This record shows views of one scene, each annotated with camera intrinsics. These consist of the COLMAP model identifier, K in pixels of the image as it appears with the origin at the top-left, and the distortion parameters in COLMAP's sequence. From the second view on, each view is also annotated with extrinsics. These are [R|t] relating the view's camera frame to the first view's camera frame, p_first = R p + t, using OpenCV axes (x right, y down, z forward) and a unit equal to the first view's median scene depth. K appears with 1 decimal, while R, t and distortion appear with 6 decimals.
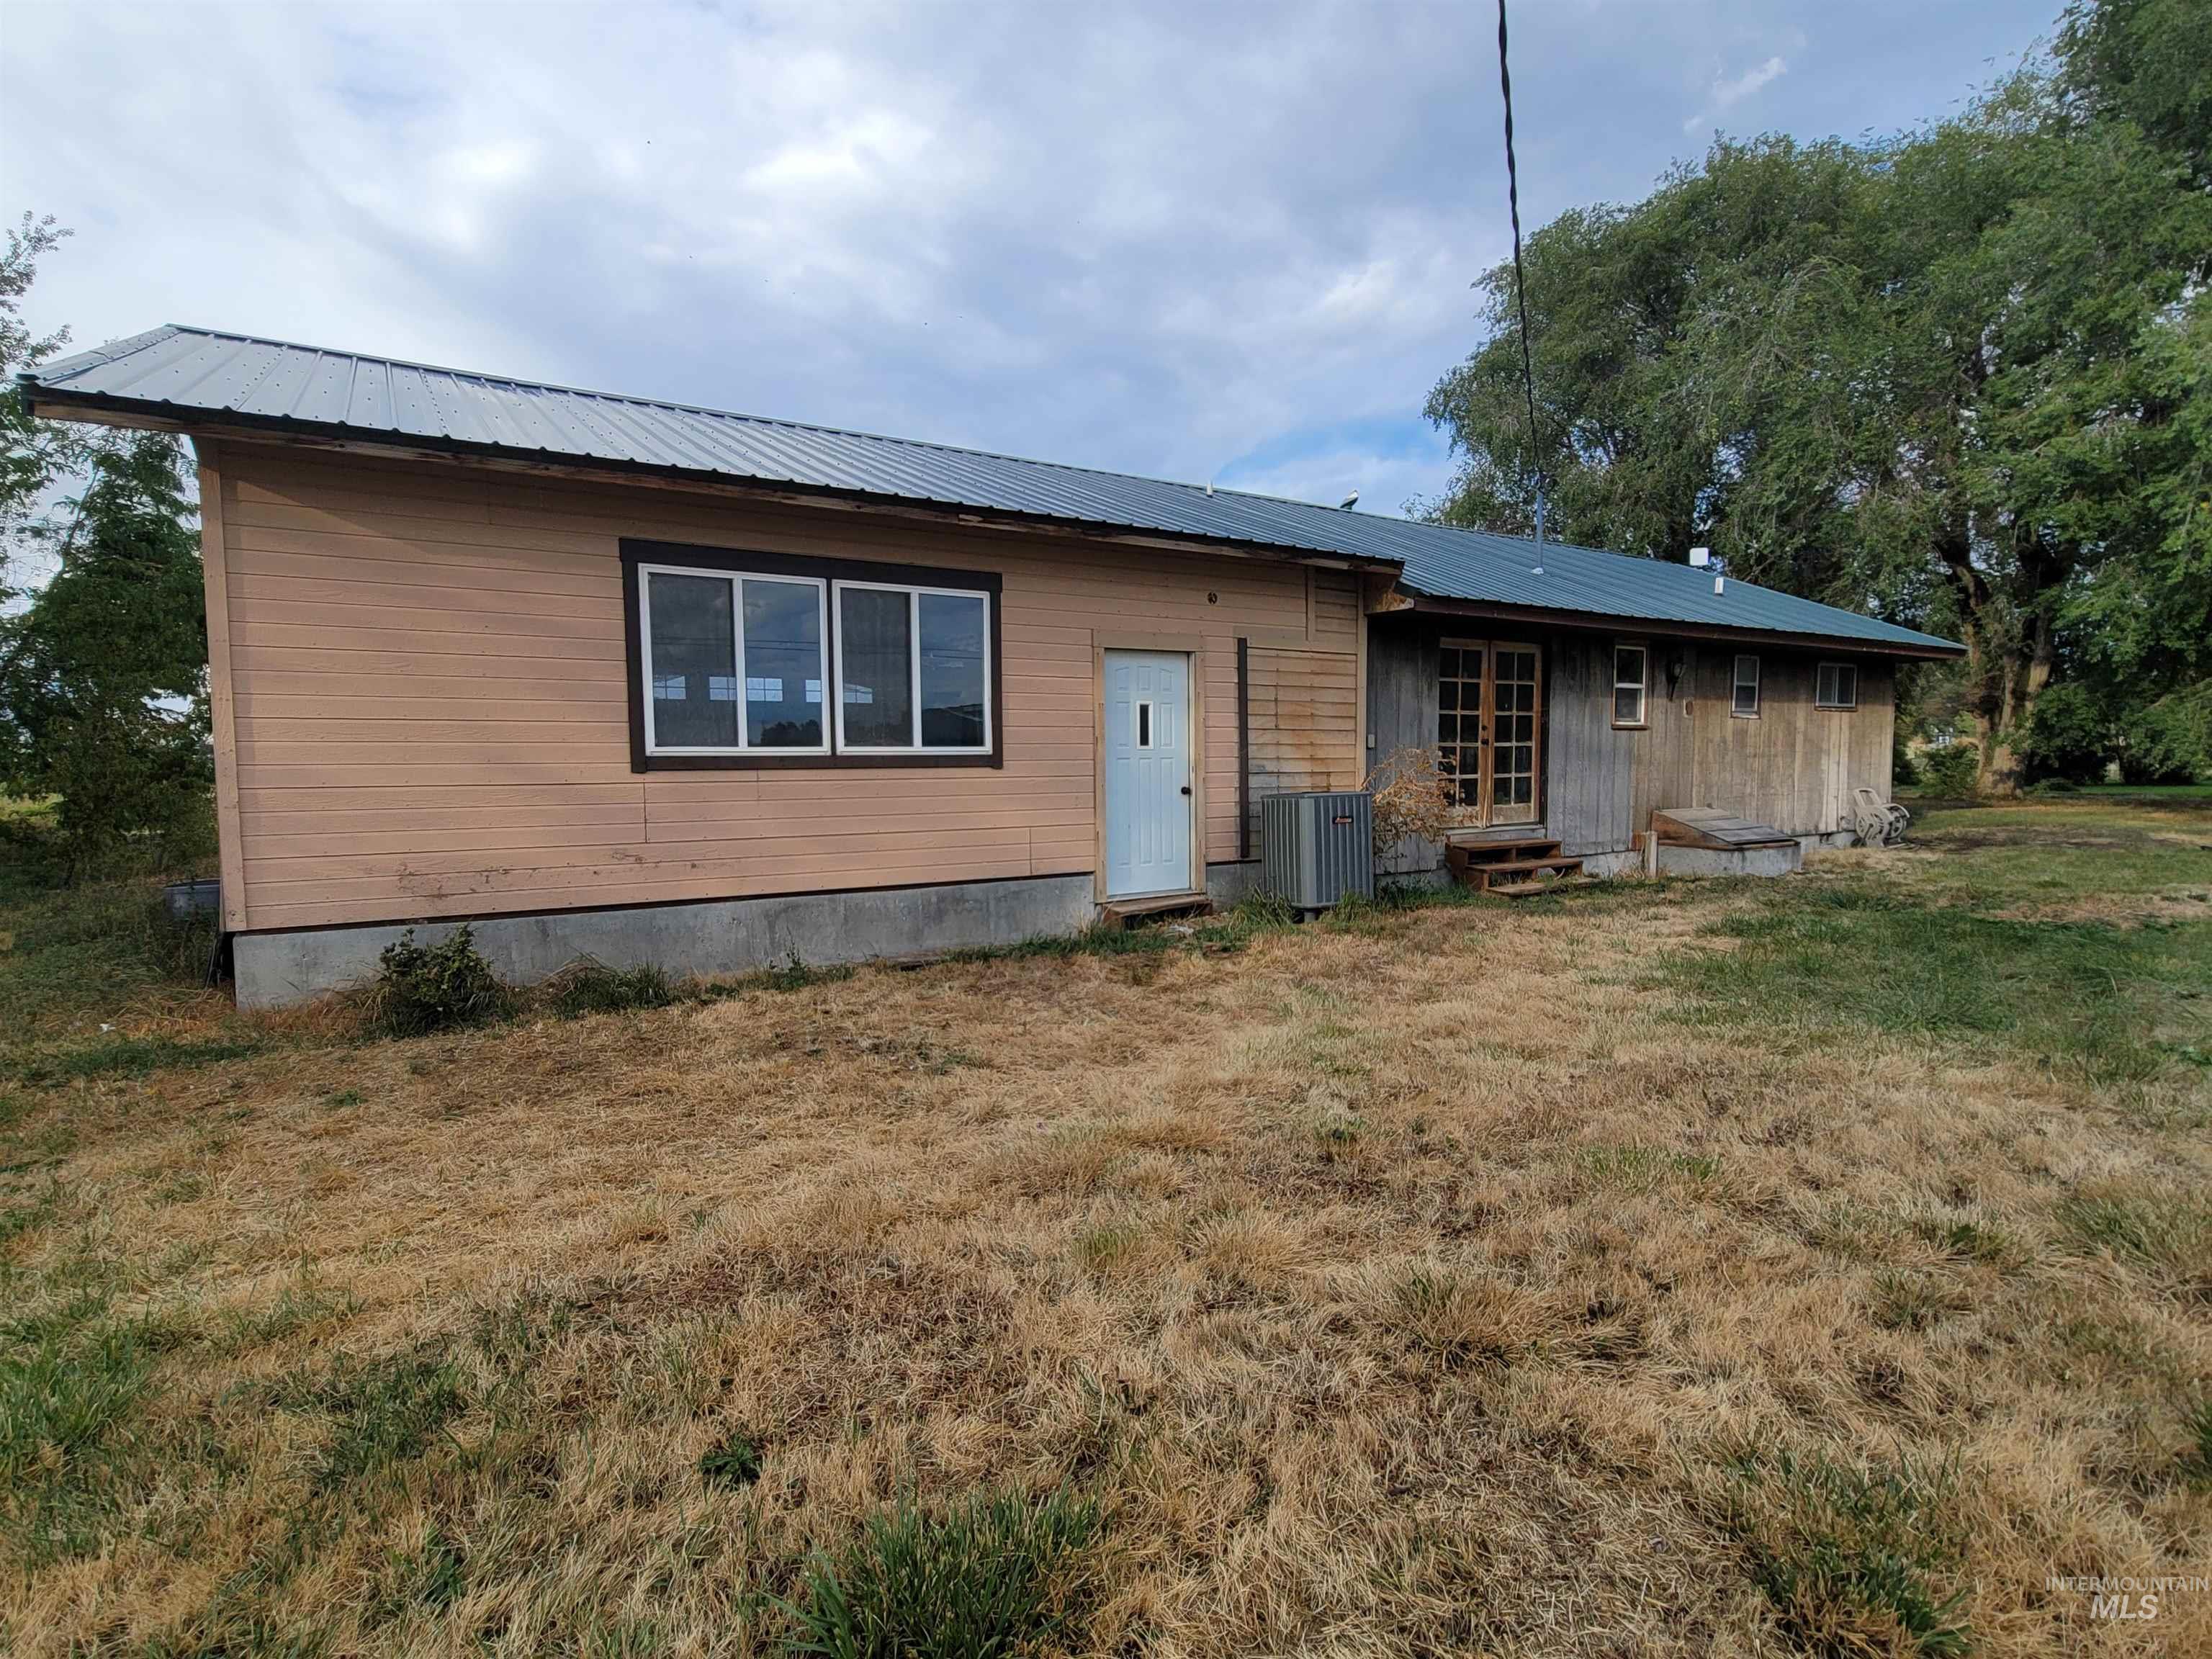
lens RADIAL K [[1075.5, 0, 1106.0], [0, 1075.5, 829.5], [0, 0, 1]] dist [0.001171, 0.000456]
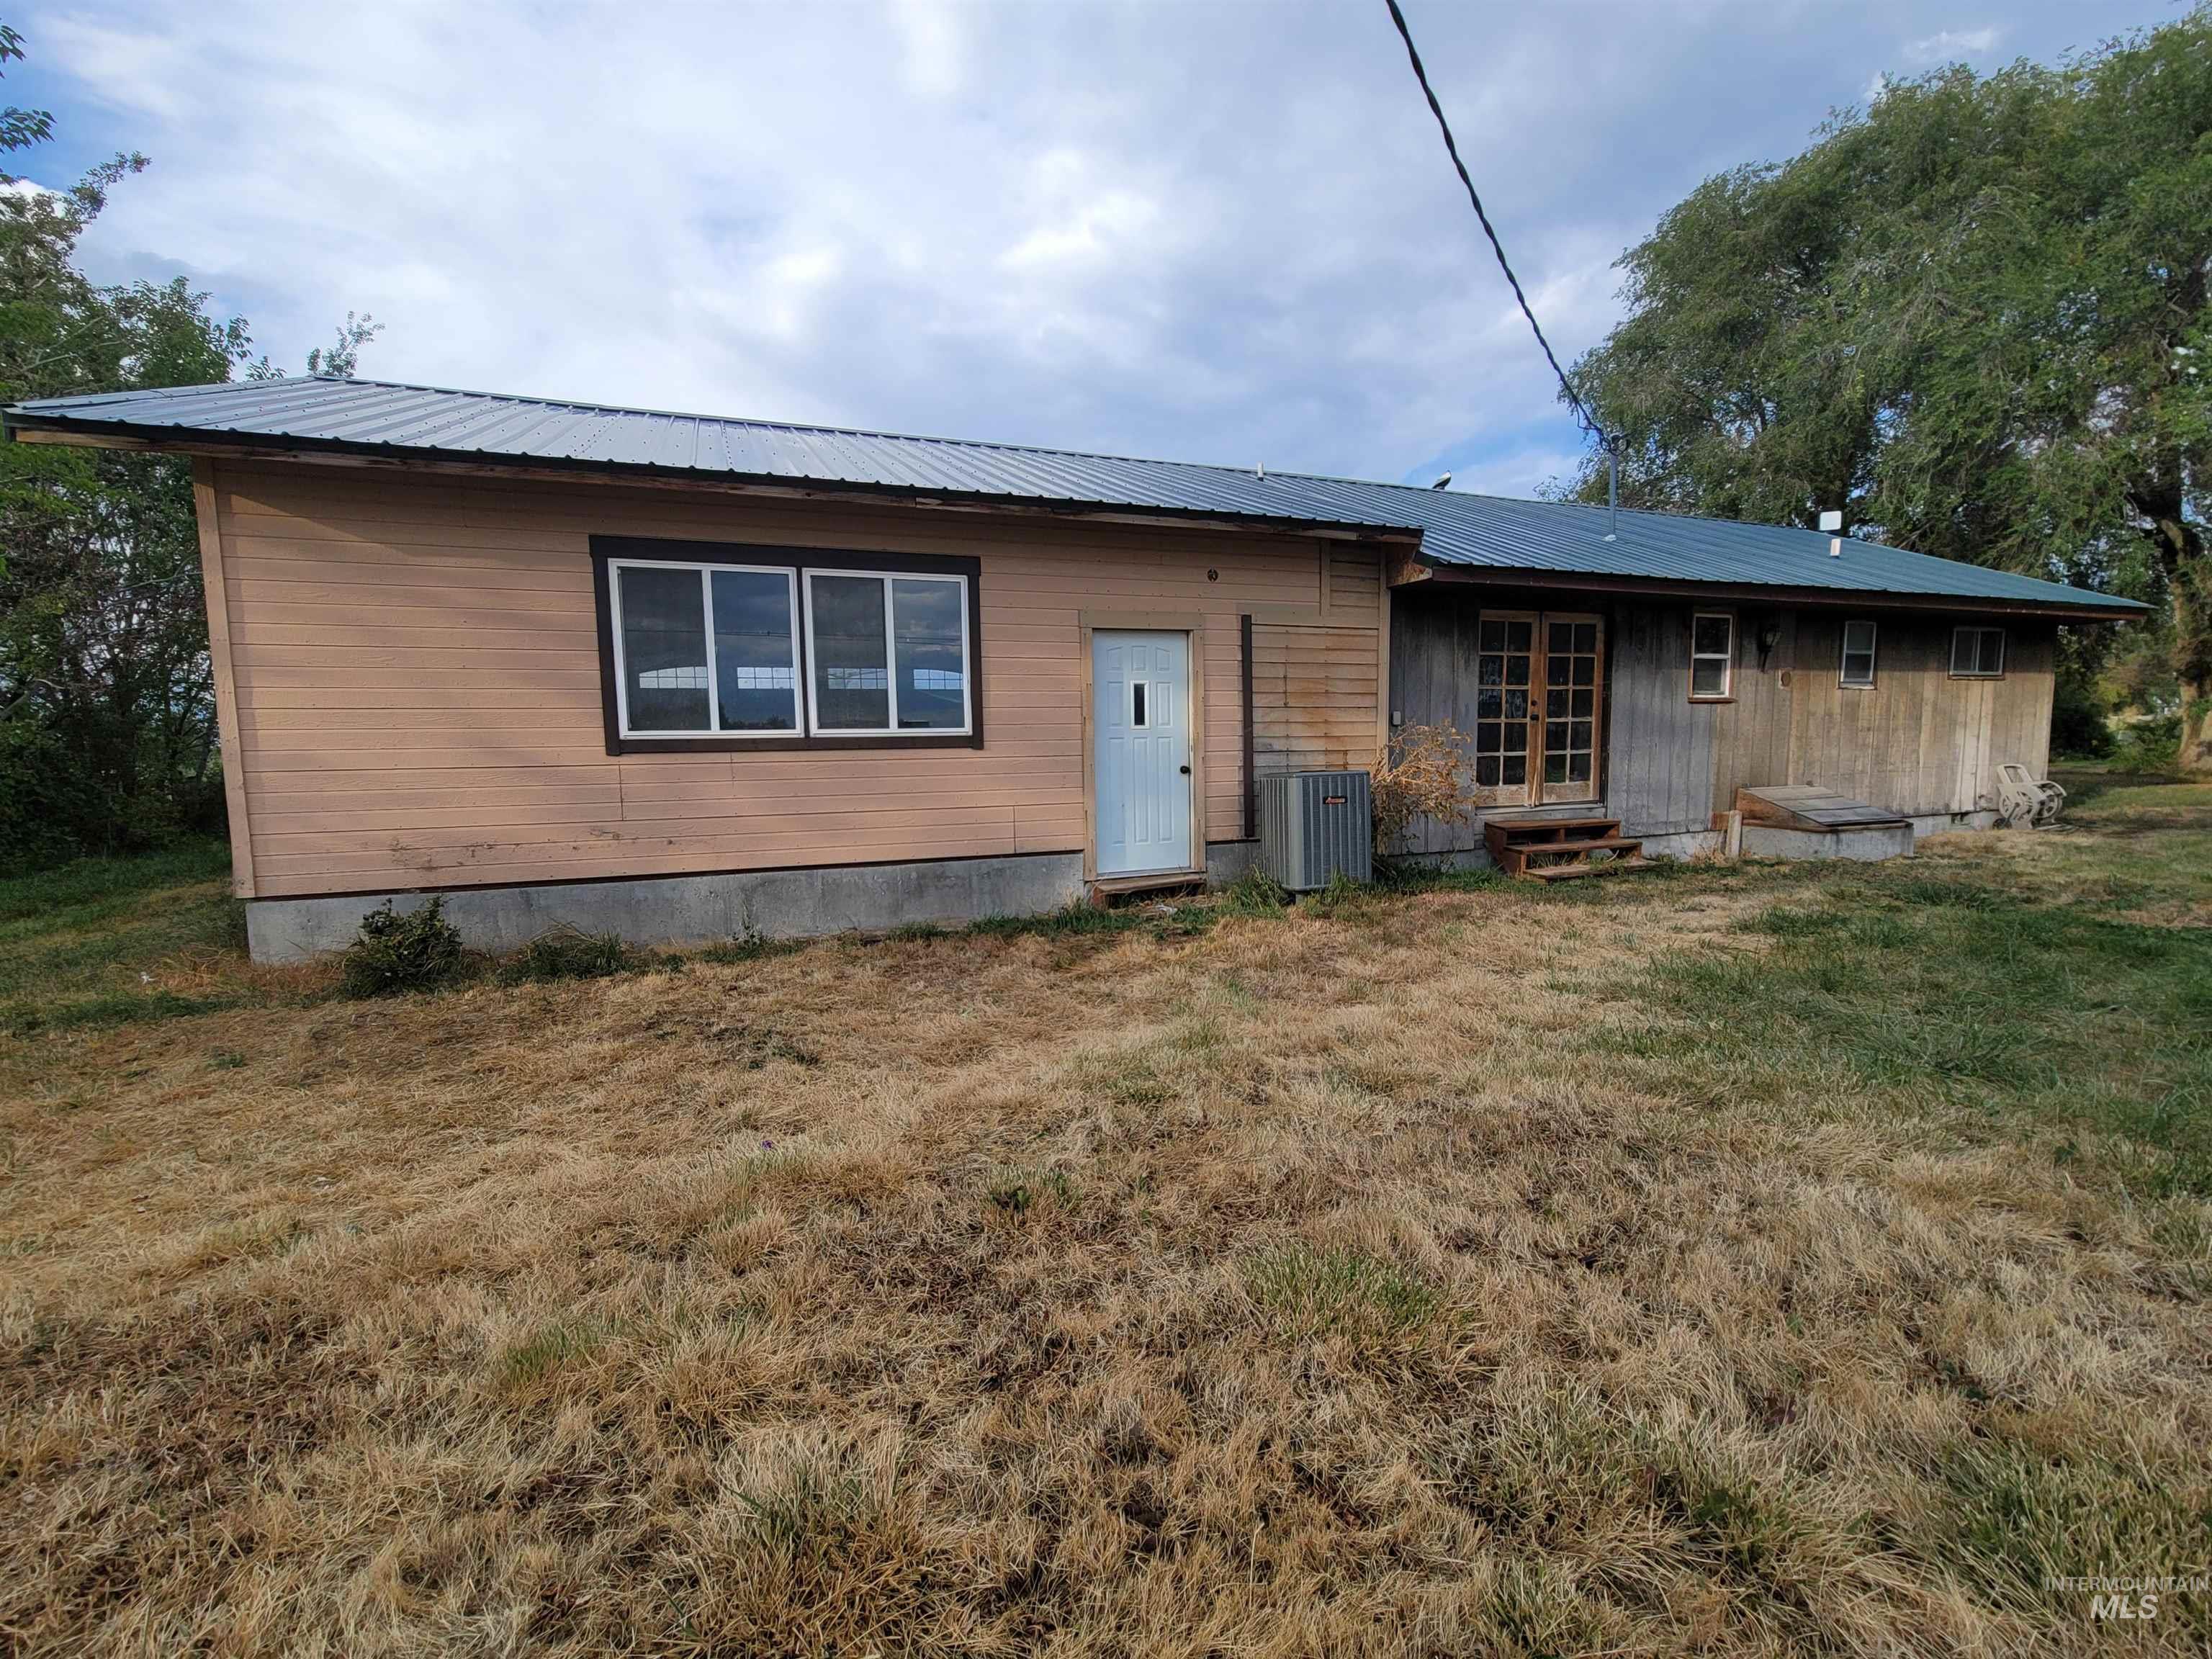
lens RADIAL K [[932.4, 0, 1118.0], [0, 932.4, 827.1], [0, 0, 1]] dist [-0.001152, 0.000067]
pose [[0.982906, 0.009919, -0.183840, 0.158628], [-0.004401, 0.999528, 0.030403, -0.008110], [0.184055, -0.029075, 0.982486, 0.121616]]
